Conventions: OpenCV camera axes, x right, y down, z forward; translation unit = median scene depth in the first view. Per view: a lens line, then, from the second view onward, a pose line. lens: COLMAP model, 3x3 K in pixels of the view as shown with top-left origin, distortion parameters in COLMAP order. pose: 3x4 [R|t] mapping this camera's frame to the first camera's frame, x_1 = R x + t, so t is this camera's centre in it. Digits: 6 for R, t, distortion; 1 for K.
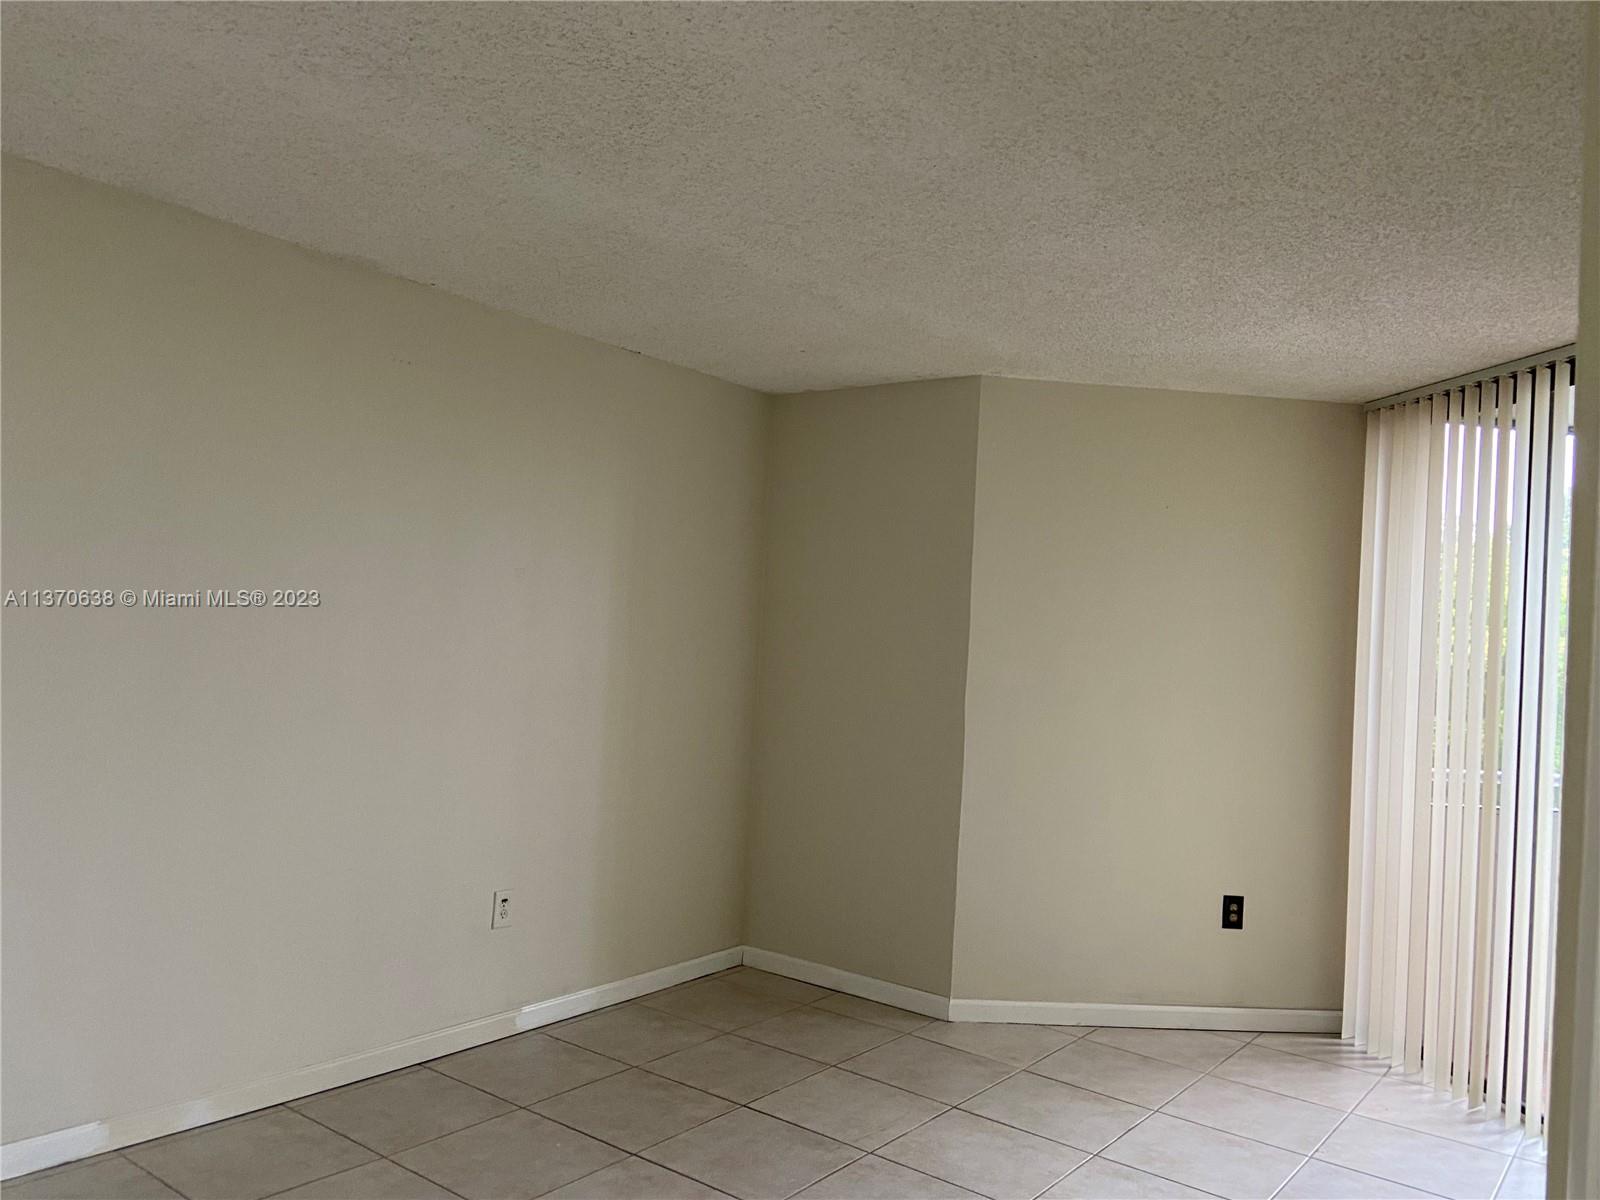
lens RADIAL K [[1208.7, 0, 793.9], [0, 1208.7, 594.4], [0, 0, 1]] dist [0.118136, -0.151302]
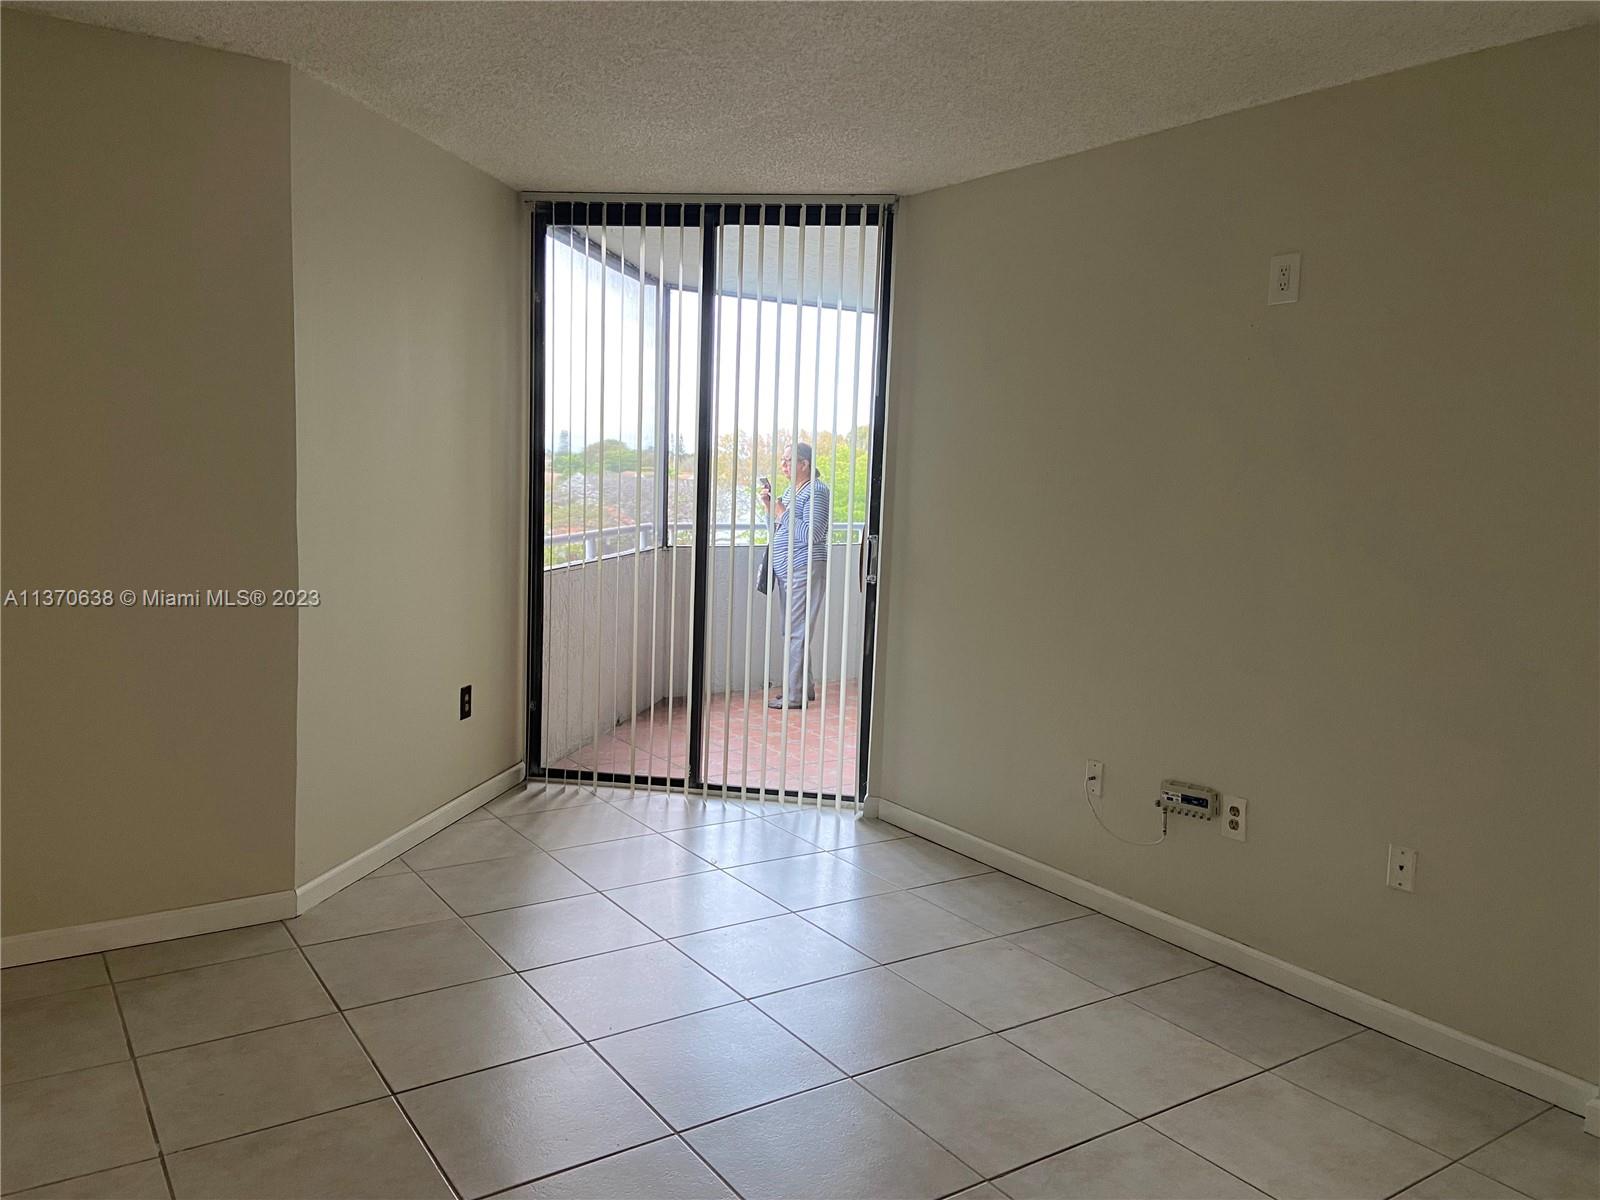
lens RADIAL K [[1208.7, 0, 799.7], [0, 1208.7, 599.1], [0, 0, 1]] dist [0.118136, -0.151302]
pose [[0.315565, -0.152885, 0.936507, -0.495964], [-0.049949, 0.982891, 0.177289, -0.015563], [-0.947588, -0.102724, 0.302529, 0.466140]]
